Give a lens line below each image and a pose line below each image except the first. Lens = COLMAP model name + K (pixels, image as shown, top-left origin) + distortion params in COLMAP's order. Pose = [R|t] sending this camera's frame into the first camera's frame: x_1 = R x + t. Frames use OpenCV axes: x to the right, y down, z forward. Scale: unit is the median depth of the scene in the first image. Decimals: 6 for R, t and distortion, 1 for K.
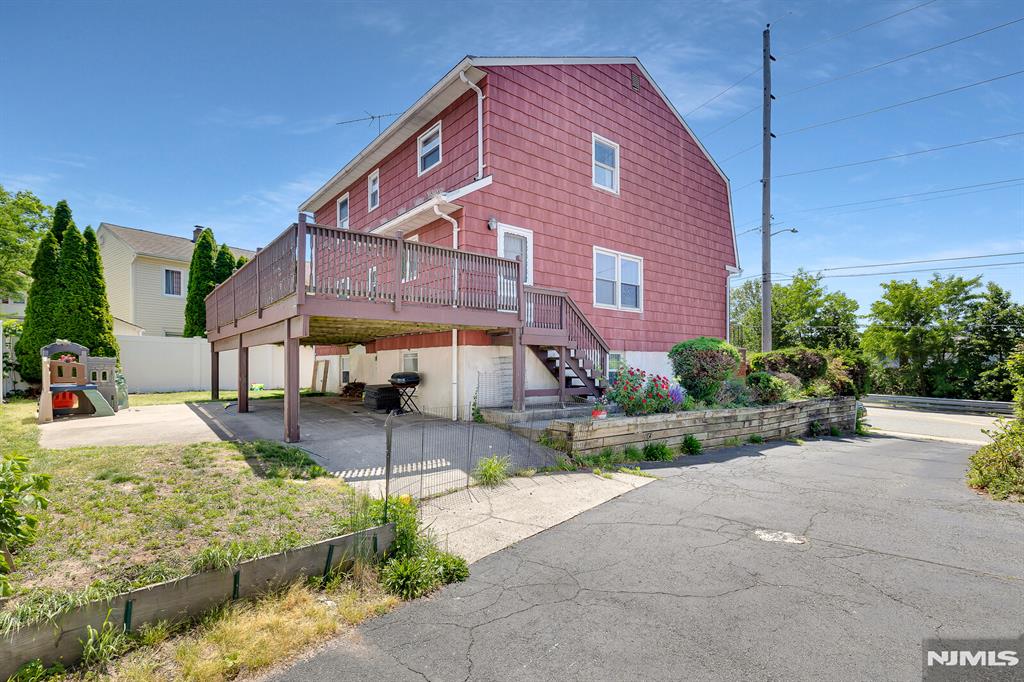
lens RADIAL K [[435.6, 0, 495.6], [0, 435.6, 362.4], [0, 0, 1]] dist [0.000397, 0.001378]
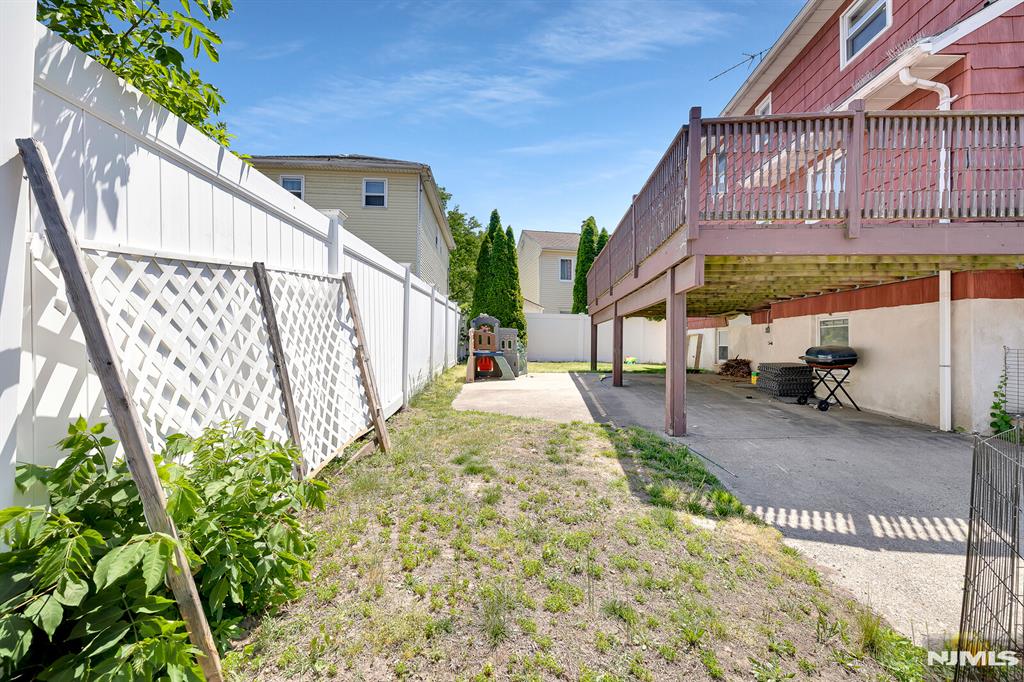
lens RADIAL K [[435.6, 0, 513.8], [0, 435.6, 343.0], [0, 0, 1]] dist [0.000397, 0.001378]
pose [[0.724493, 0.011559, -0.689185, -0.099347], [-0.005426, 0.999924, 0.011067, 0.013156], [0.689261, -0.004279, 0.724501, 0.173842]]
